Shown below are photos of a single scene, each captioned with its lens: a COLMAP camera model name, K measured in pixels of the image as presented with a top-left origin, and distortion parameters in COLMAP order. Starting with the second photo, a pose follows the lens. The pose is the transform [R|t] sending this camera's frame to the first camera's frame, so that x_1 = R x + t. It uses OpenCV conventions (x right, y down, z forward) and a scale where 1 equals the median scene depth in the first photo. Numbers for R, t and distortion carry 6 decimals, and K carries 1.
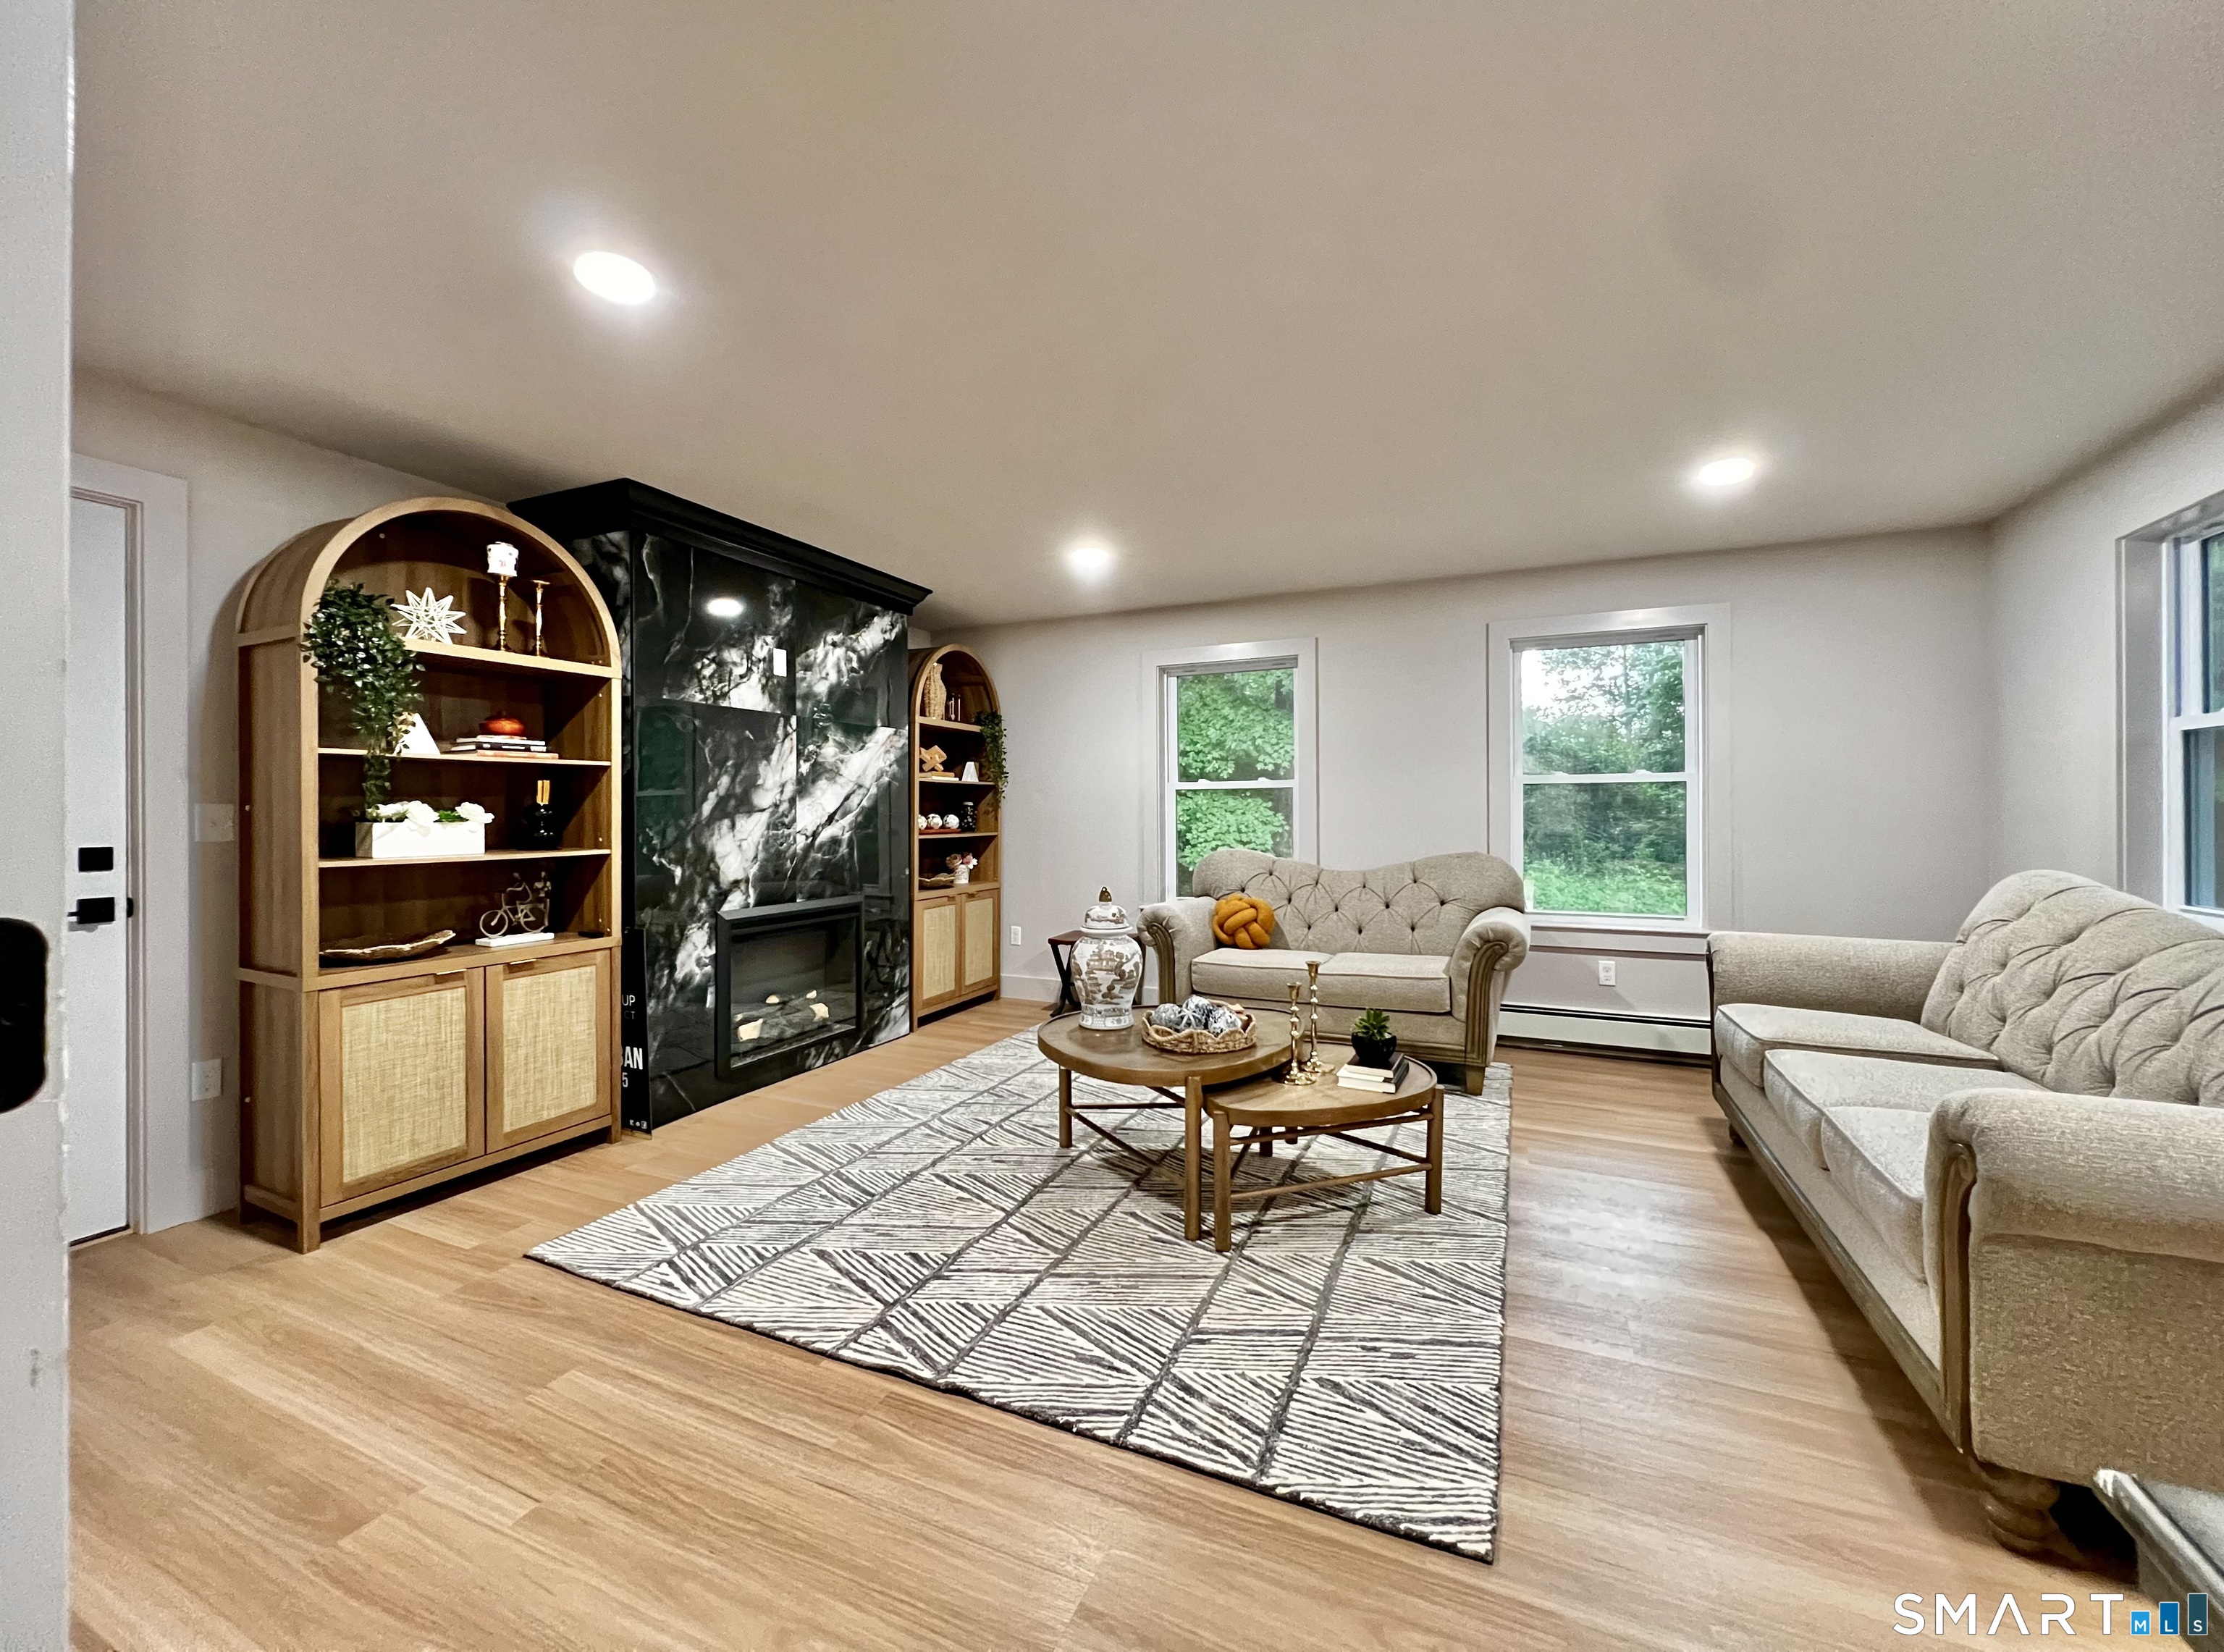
lens RADIAL K [[888.0, 0, 1108.0], [0, 888.0, 814.2], [0, 0, 1]] dist [-0.002246, 0.000686]
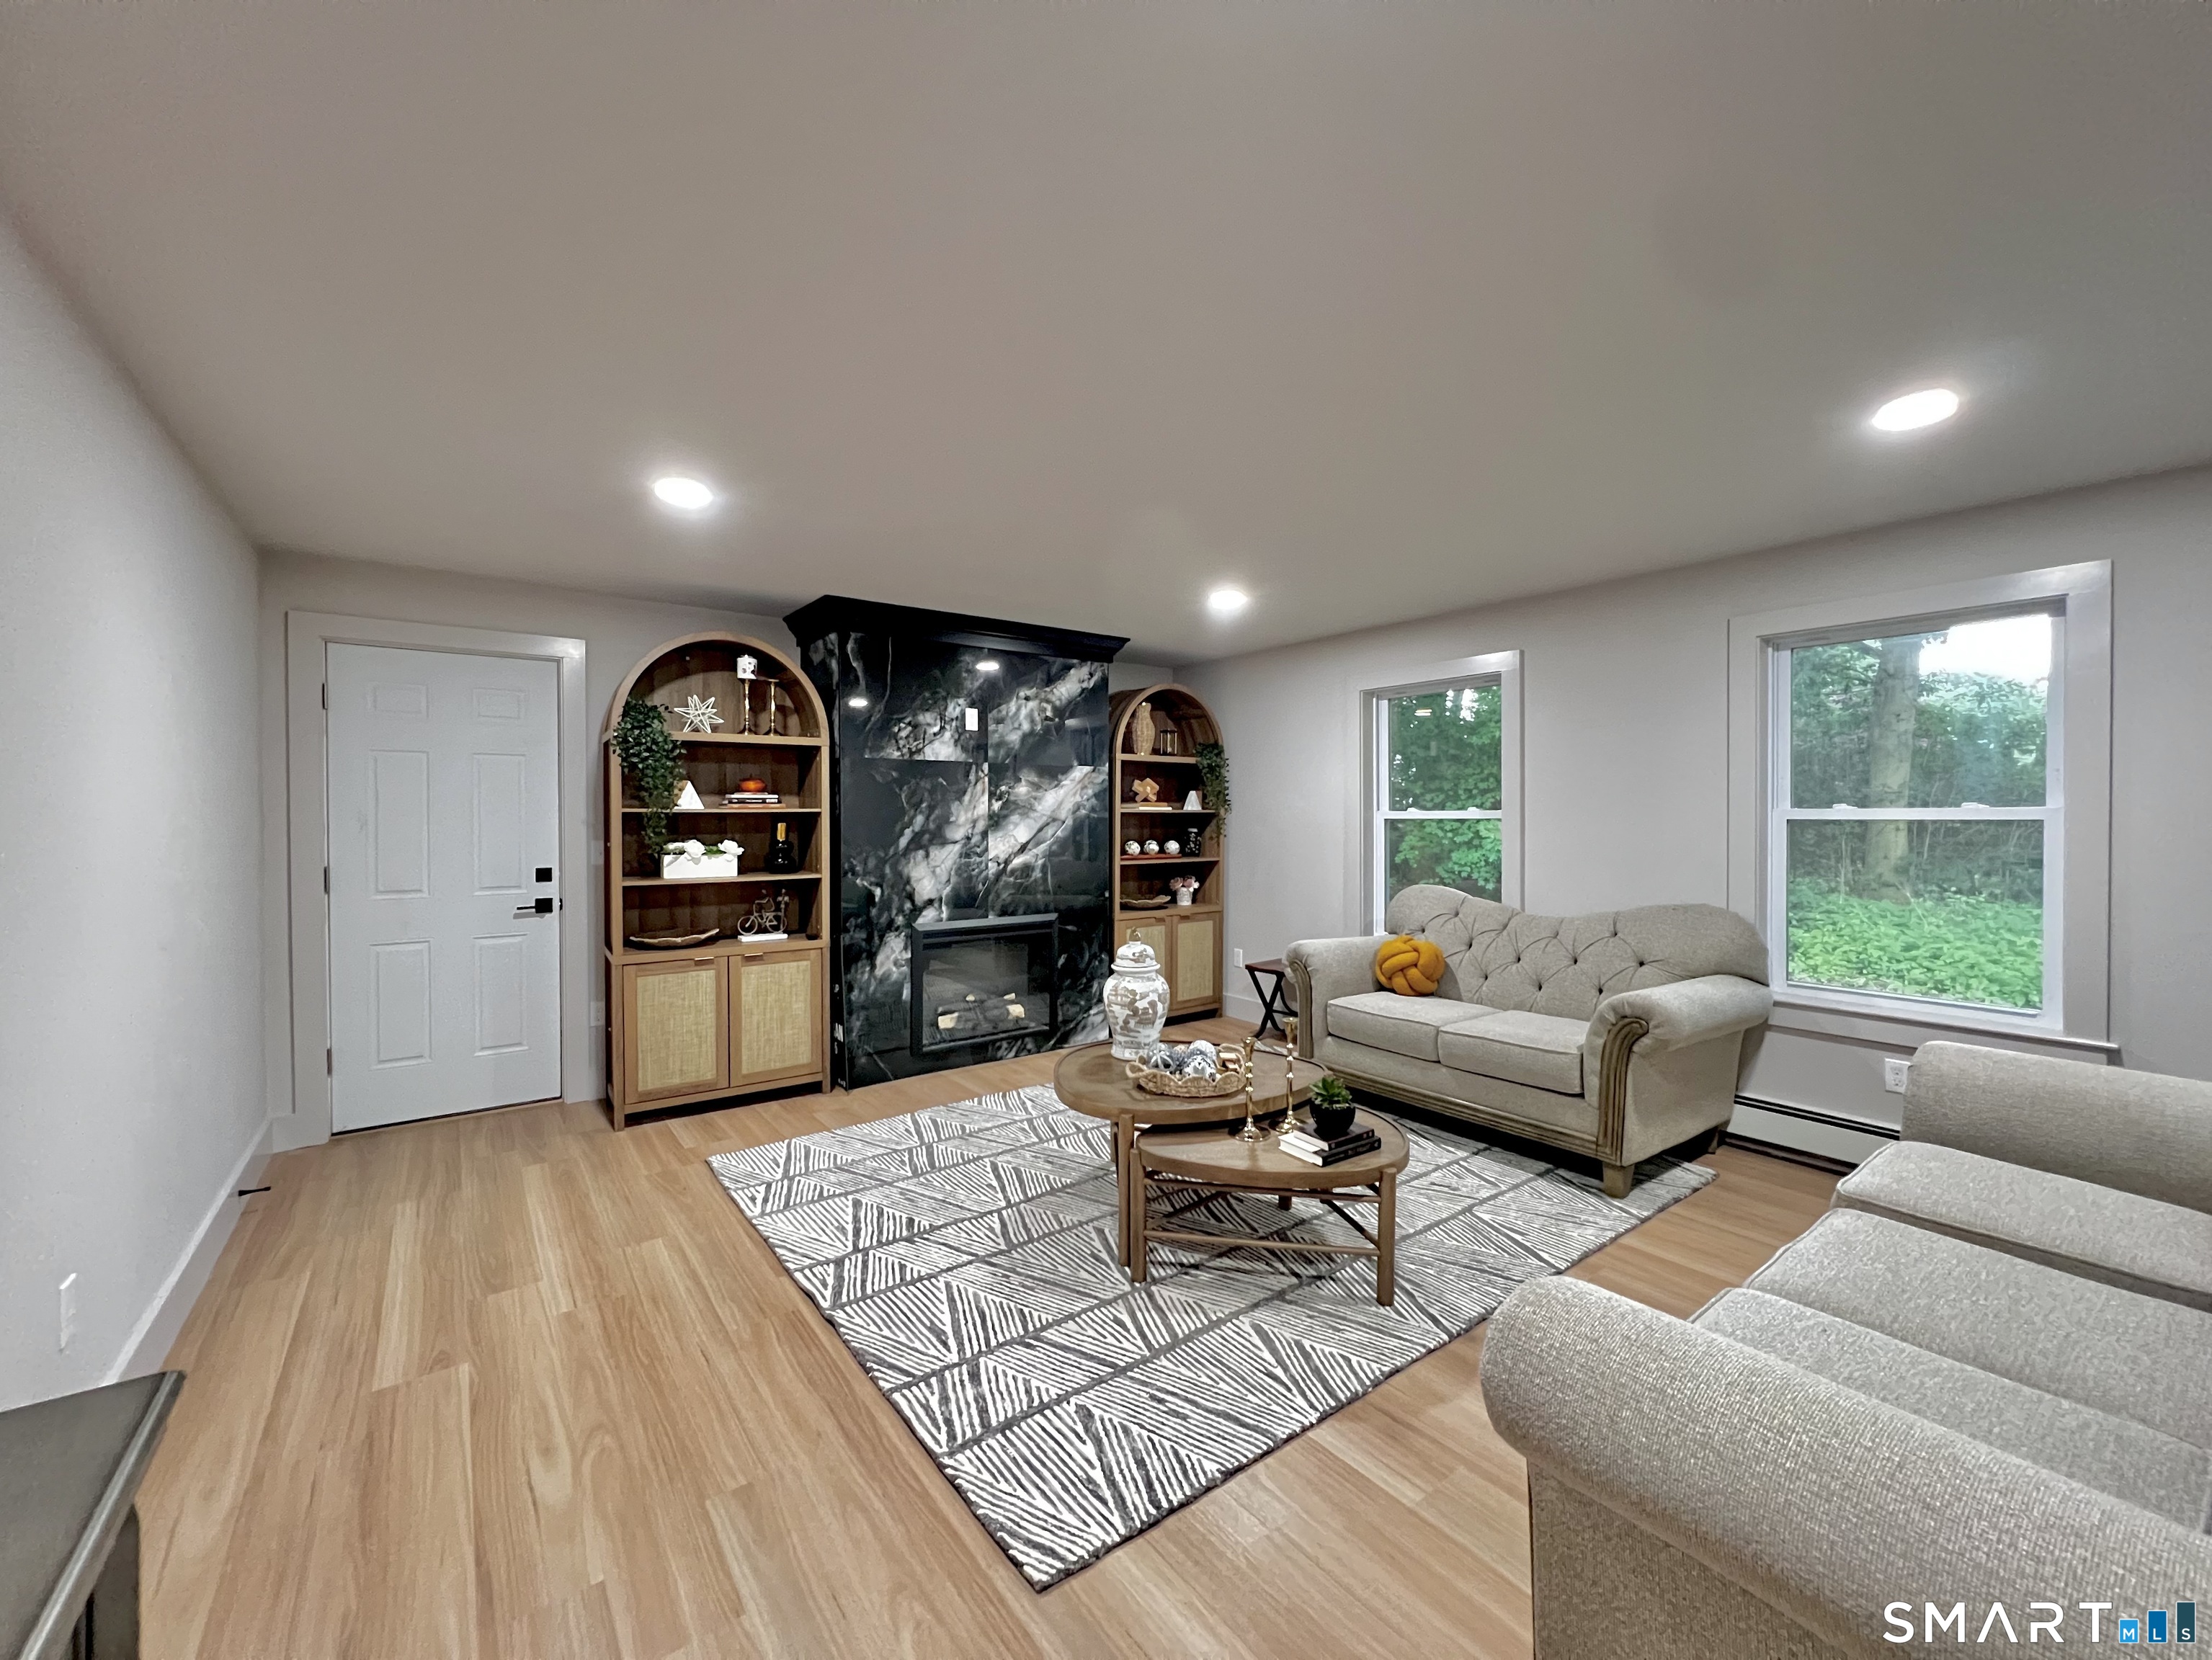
lens RADIAL K [[883.2, 0, 1098.5], [0, 883.2, 826.6], [0, 0, 1]] dist [-0.002246, 0.000686]
pose [[0.875717, 0.009701, -0.482727, 0.484706], [-0.003930, 0.999908, 0.012966, -0.055562], [0.482808, -0.009457, 0.875675, 0.042732]]
